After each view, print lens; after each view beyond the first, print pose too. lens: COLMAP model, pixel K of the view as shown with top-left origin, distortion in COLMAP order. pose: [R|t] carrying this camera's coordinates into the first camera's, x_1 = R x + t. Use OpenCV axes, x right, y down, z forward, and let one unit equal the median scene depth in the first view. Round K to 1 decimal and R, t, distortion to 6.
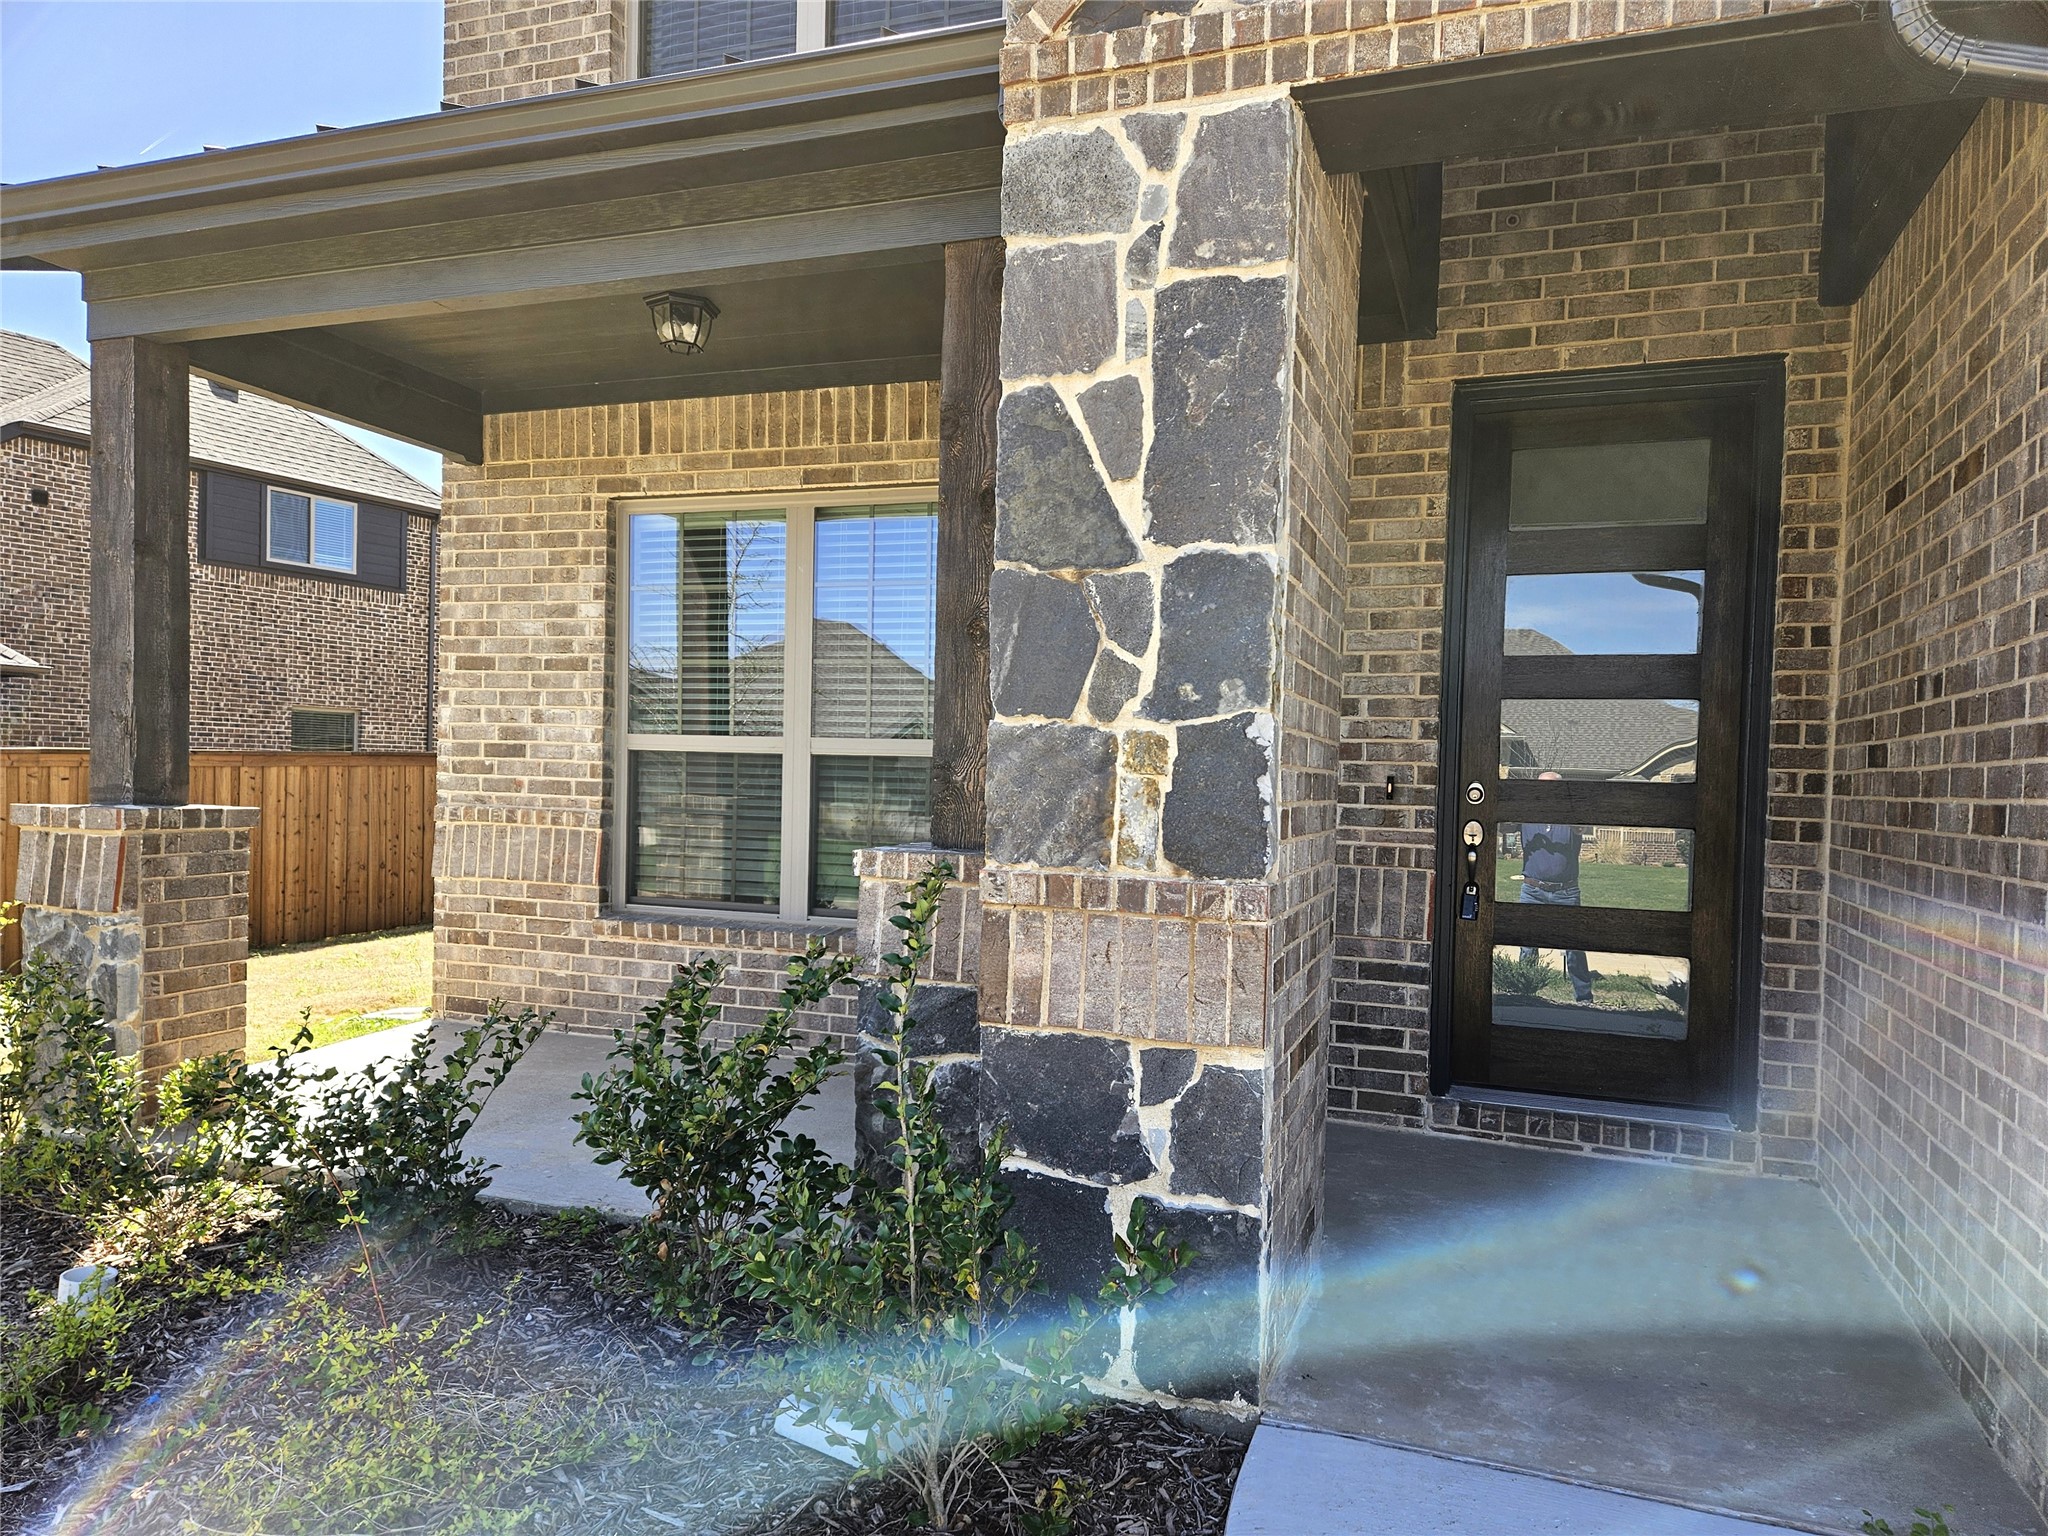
lens RADIAL K [[1389.7, 0, 1016.2], [0, 1389.7, 808.0], [0, 0, 1]] dist [0.058963, -0.034468]
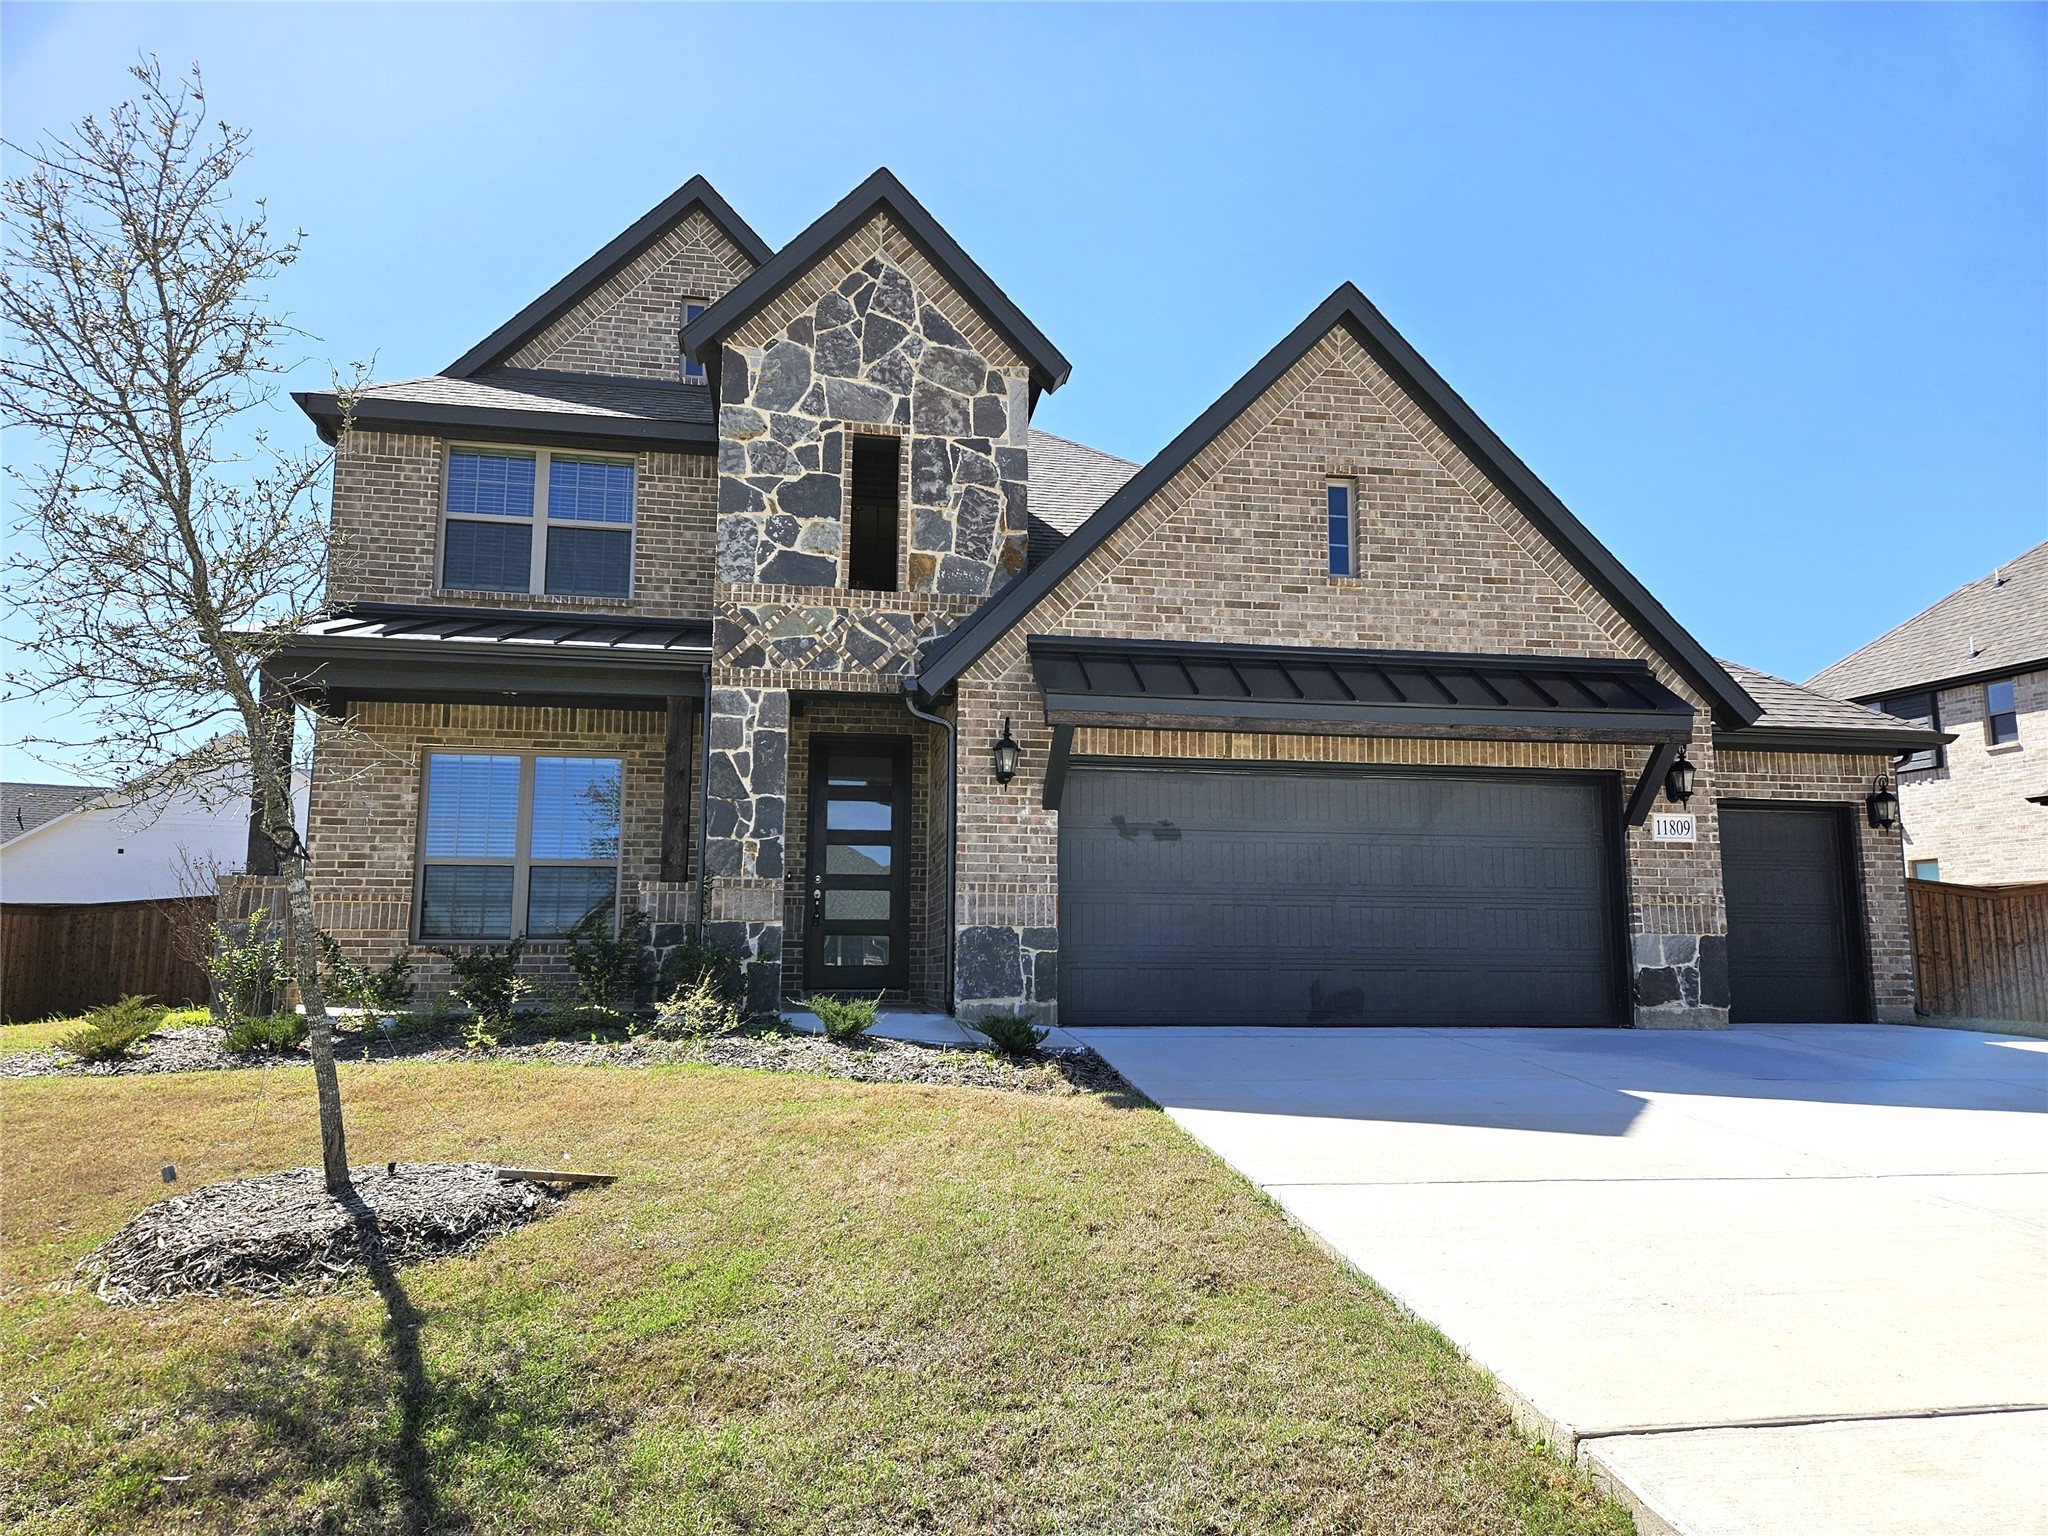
lens RADIAL K [[1389.7, 0, 1016.2], [0, 1389.7, 808.0], [0, 0, 1]] dist [0.058963, -0.034468]
pose [[0.876650, 0.035127, 0.479844, -0.673681], [0.030754, 0.991200, -0.128747, 0.225214], [-0.480144, 0.127624, 0.867856, -1.640389]]
